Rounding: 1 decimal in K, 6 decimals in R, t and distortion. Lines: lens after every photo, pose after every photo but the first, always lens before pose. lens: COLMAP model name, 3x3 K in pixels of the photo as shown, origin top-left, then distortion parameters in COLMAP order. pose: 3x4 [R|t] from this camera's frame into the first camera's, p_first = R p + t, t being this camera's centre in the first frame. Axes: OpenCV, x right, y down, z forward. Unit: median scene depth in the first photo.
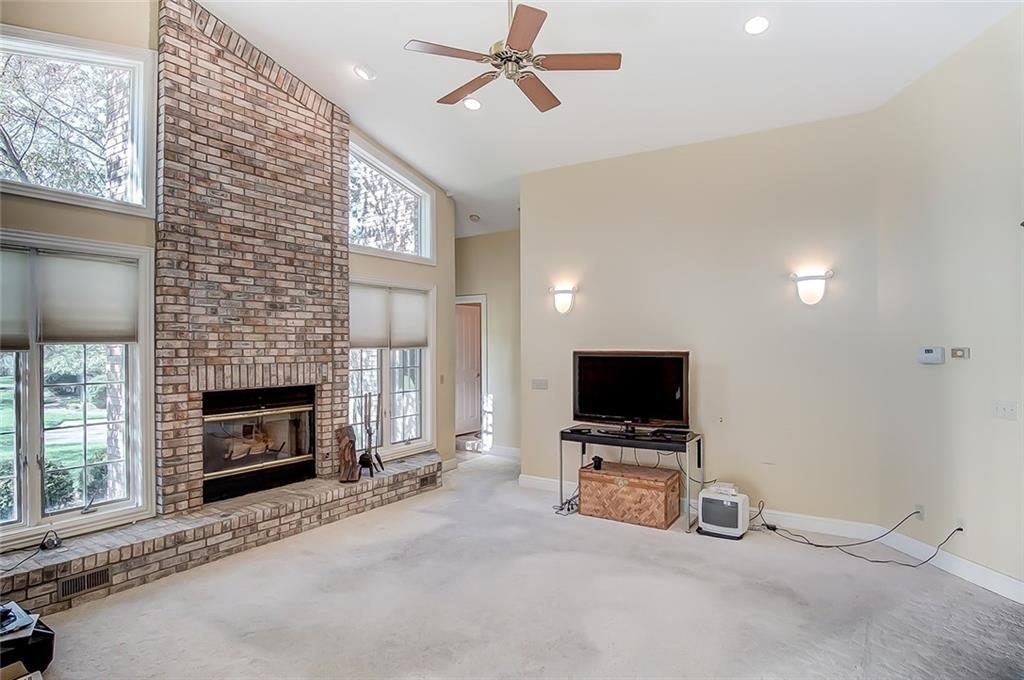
lens RADIAL K [[552.1, 0, 508.6], [0, 552.1, 332.2], [0, 0, 1]] dist [-0.028553, 0.001364]
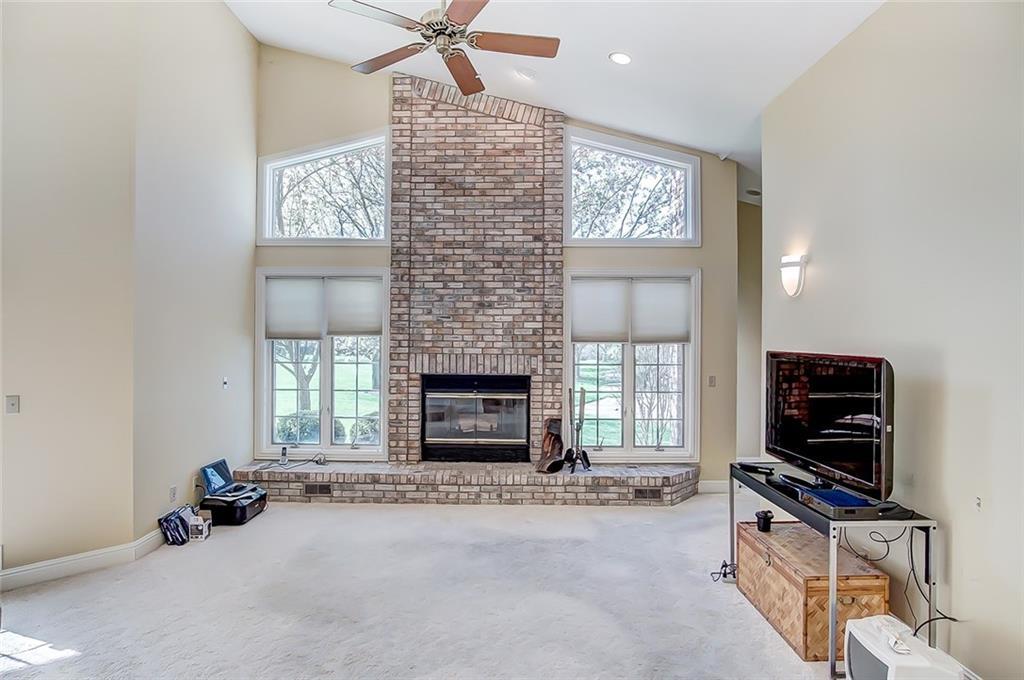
lens RADIAL K [[554.0, 0, 510.4], [0, 554.0, 325.9], [0, 0, 1]] dist [-0.033724, 0.000146]
pose [[0.543364, -0.010307, -0.839434, 0.593209], [0.010056, 0.999933, -0.005769, 0.004610], [0.839437, -0.005306, 0.543432, 0.420778]]
